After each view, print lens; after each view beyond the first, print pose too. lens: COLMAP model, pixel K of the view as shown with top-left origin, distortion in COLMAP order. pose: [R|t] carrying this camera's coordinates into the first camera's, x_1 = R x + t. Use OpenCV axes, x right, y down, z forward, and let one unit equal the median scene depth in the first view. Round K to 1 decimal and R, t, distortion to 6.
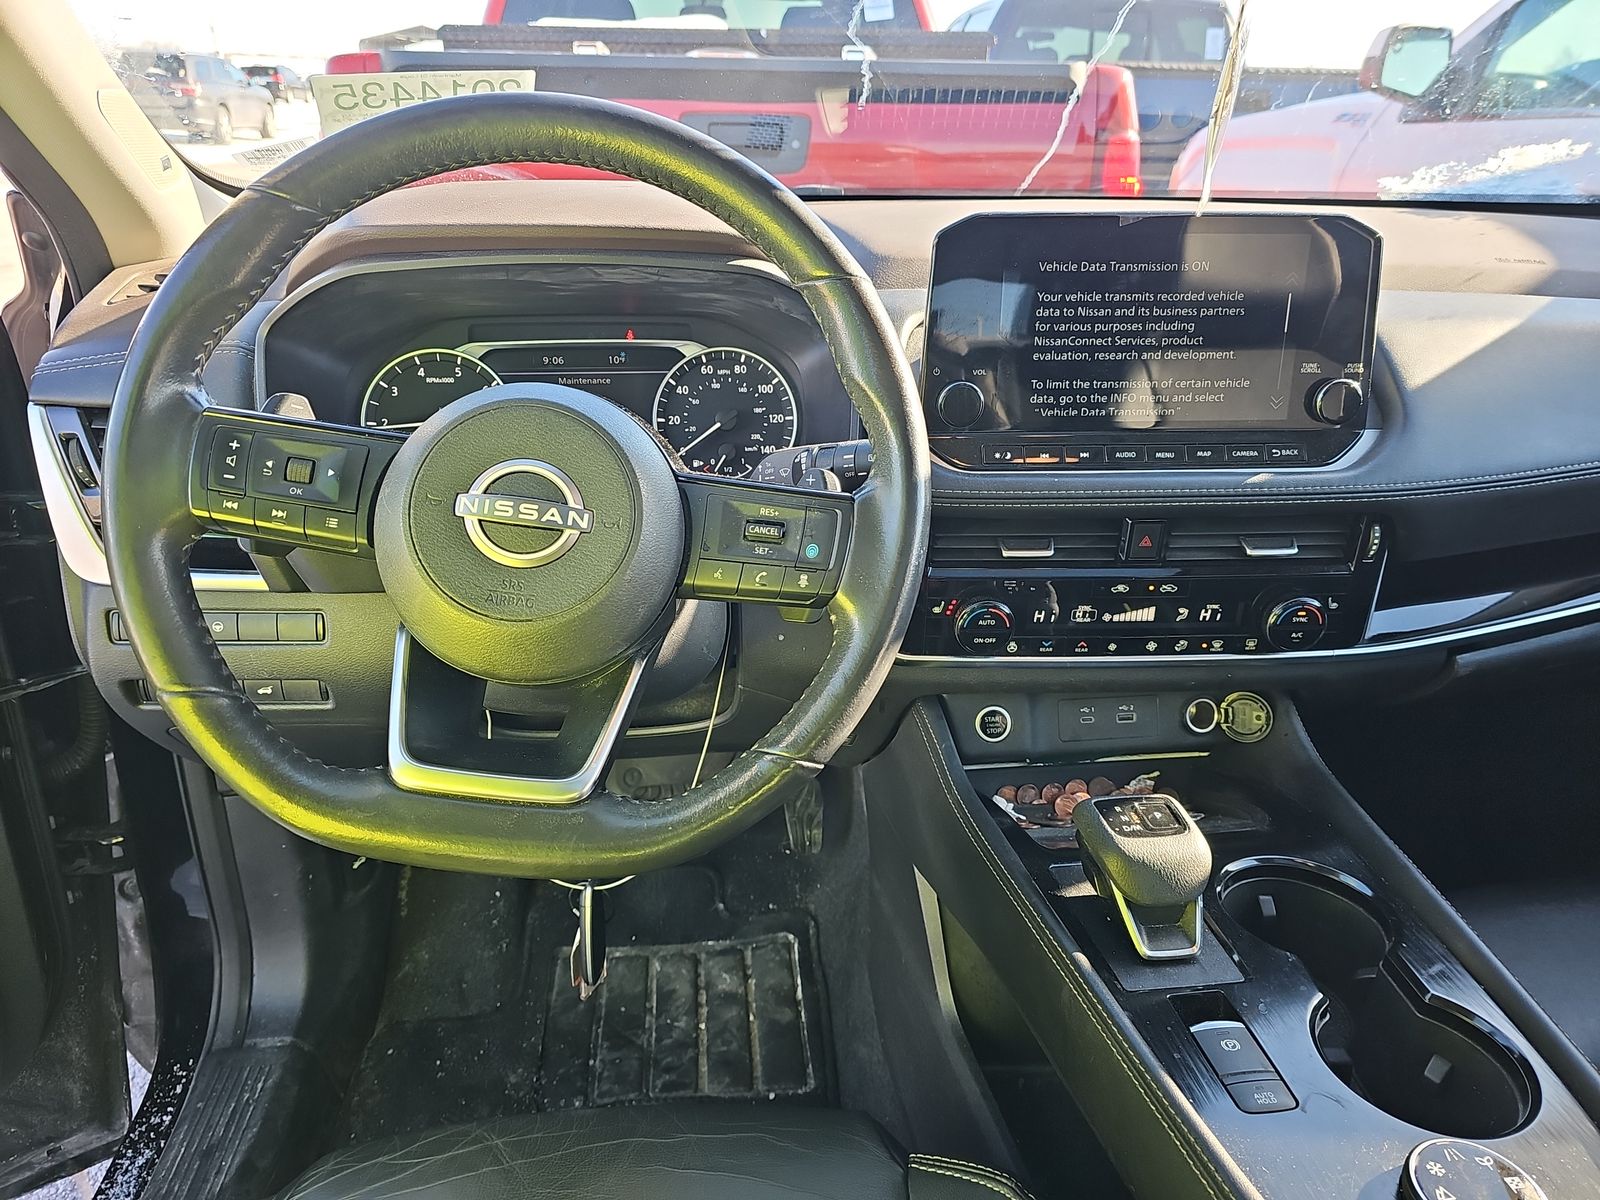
lens RADIAL K [[1071.8, 0, 801.0], [0, 1071.8, 615.6], [0, 0, 1]] dist [0.034036, -0.046368]
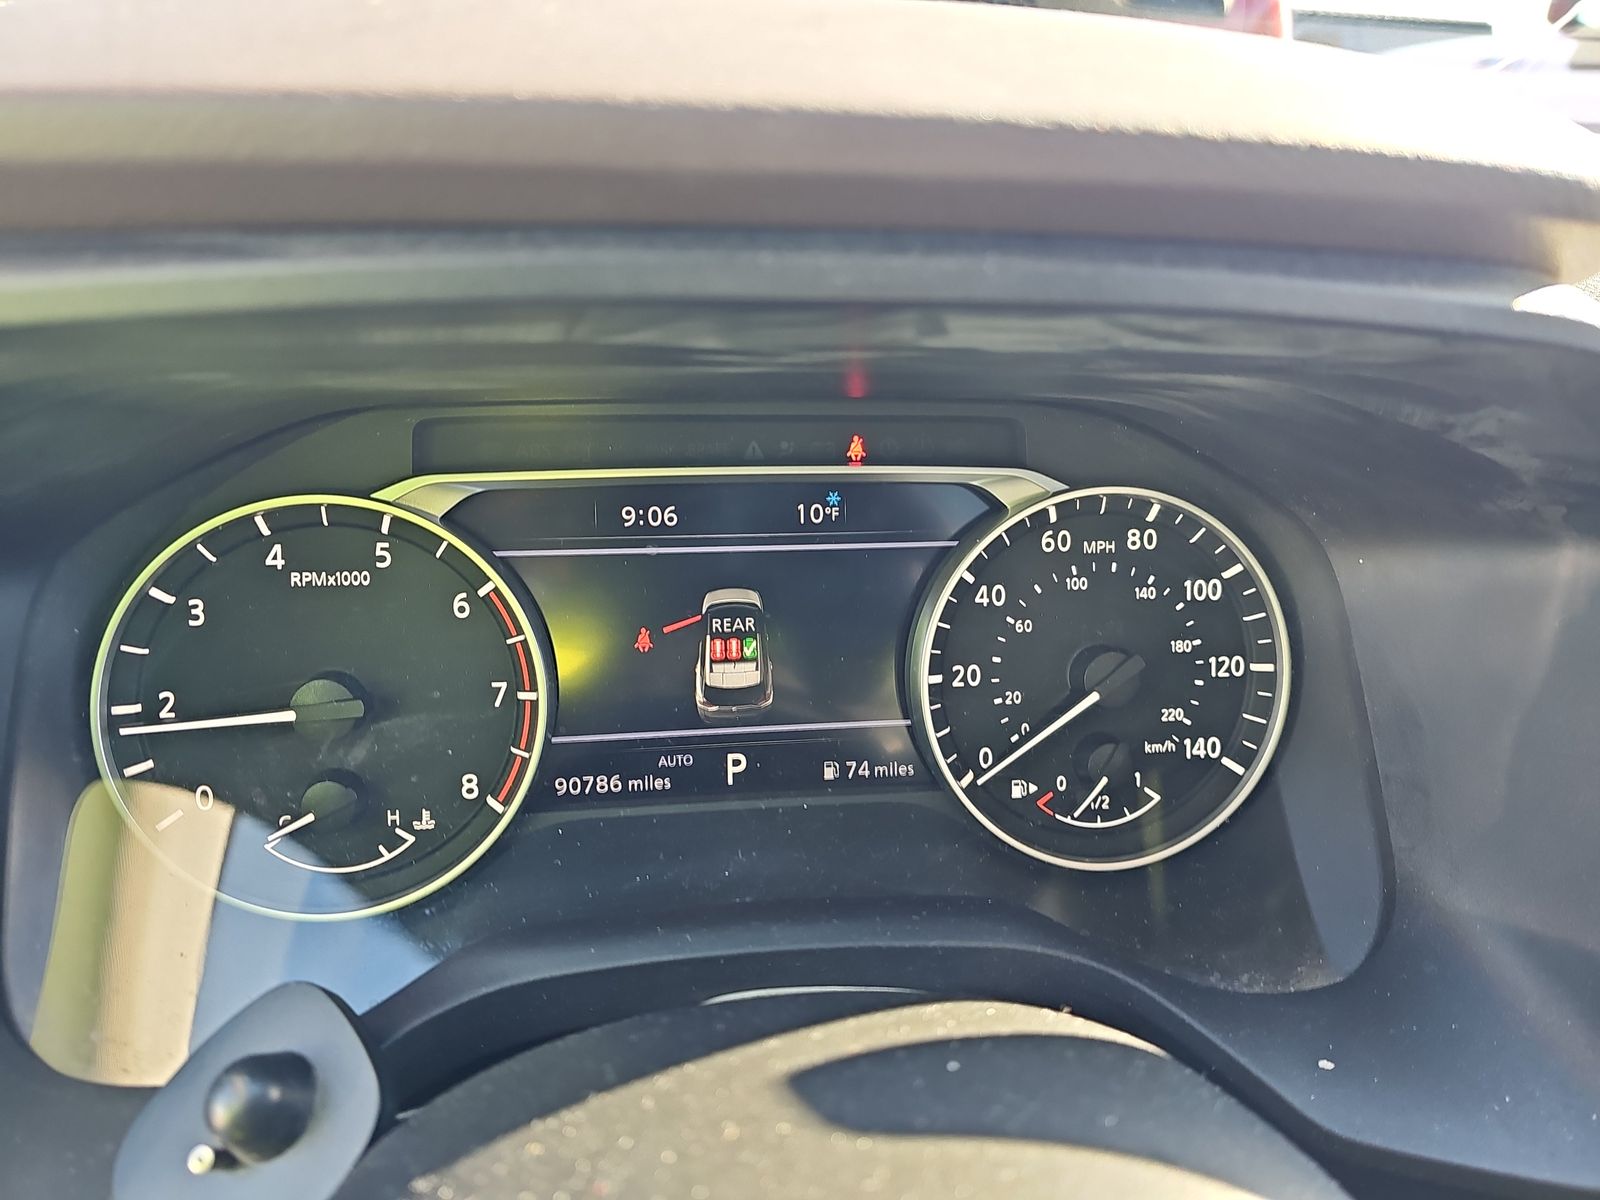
lens RADIAL K [[1071.8, 0, 783.2], [0, 1071.8, 591.4], [0, 0, 1]] dist [0.034036, -0.046368]
pose [[0.999589, 0.015413, 0.024161, -0.201370], [-0.016002, 0.999575, 0.024387, -0.231092], [-0.023775, -0.024763, 0.999411, 0.662465]]
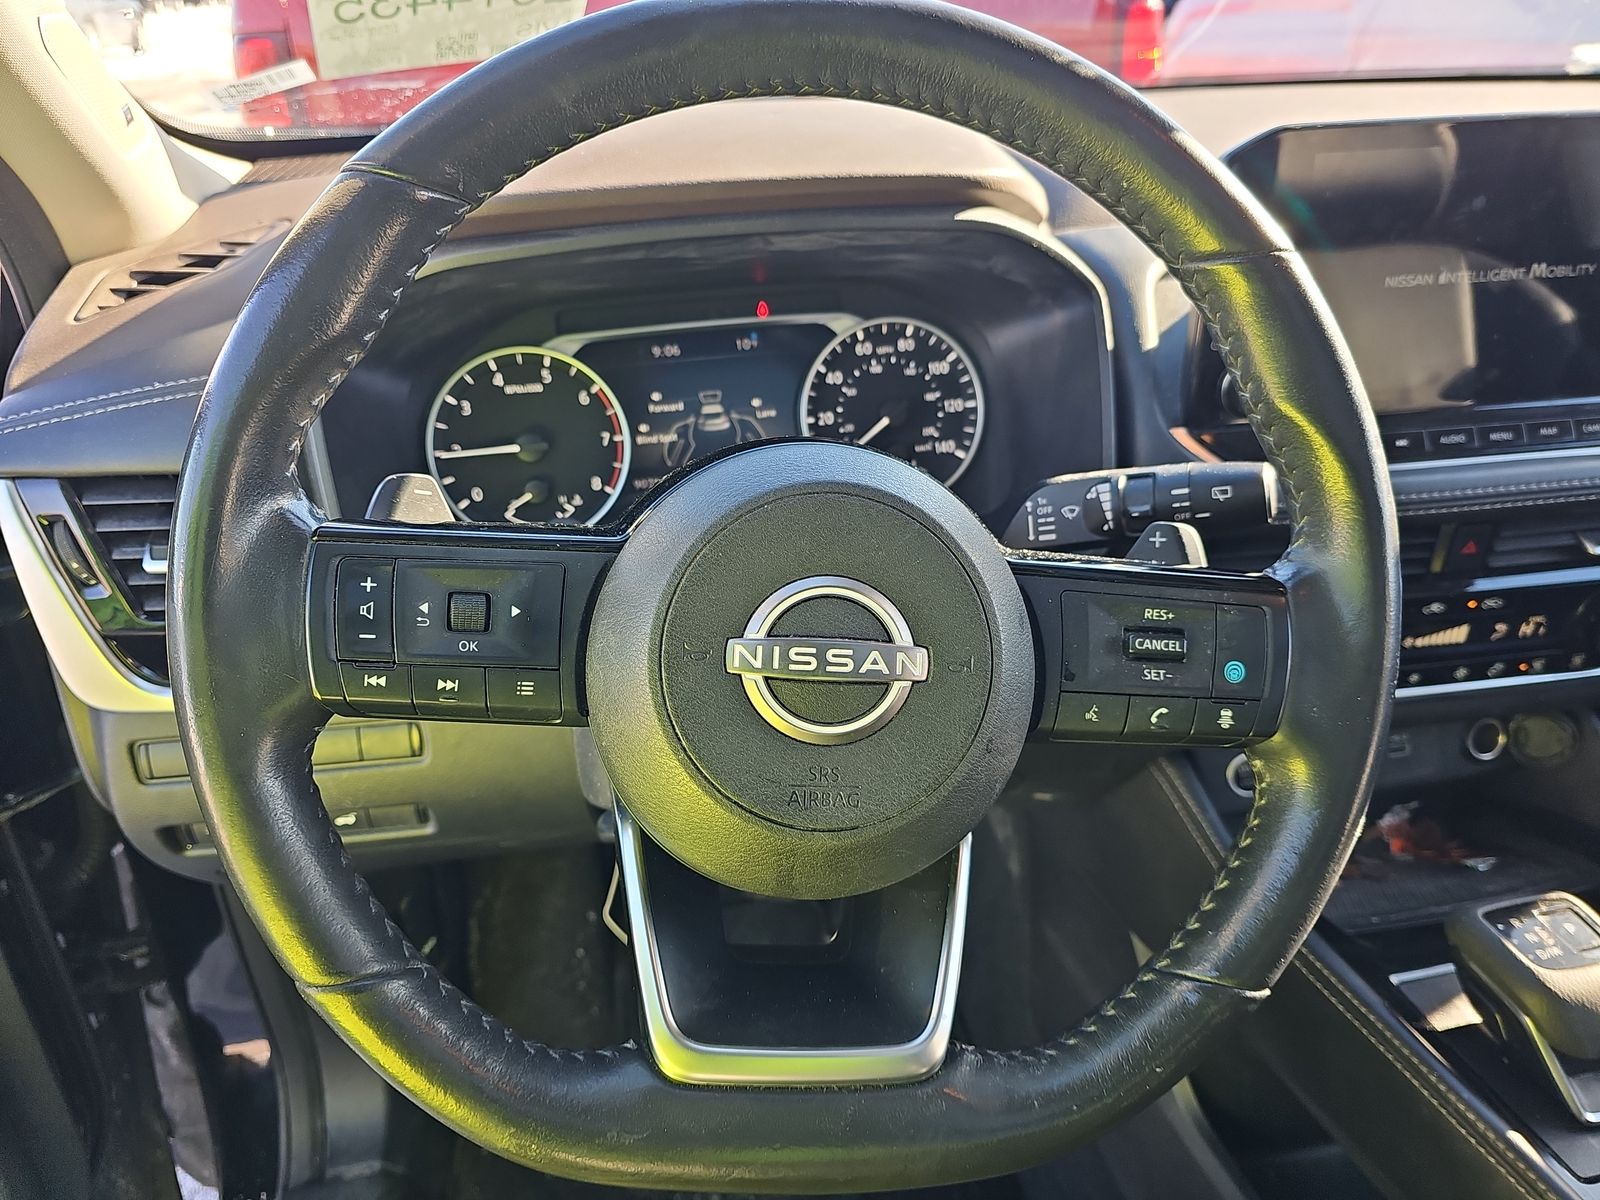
lens RADIAL K [[1071.8, 0, 772.6], [0, 1071.8, 630.3], [0, 0, 1]] dist [0.034036, -0.046368]
pose [[0.997015, -0.071571, 0.028947, -0.199512], [0.068308, 0.992513, 0.101253, -0.117381], [-0.035977, -0.098974, 0.994439, 0.229277]]
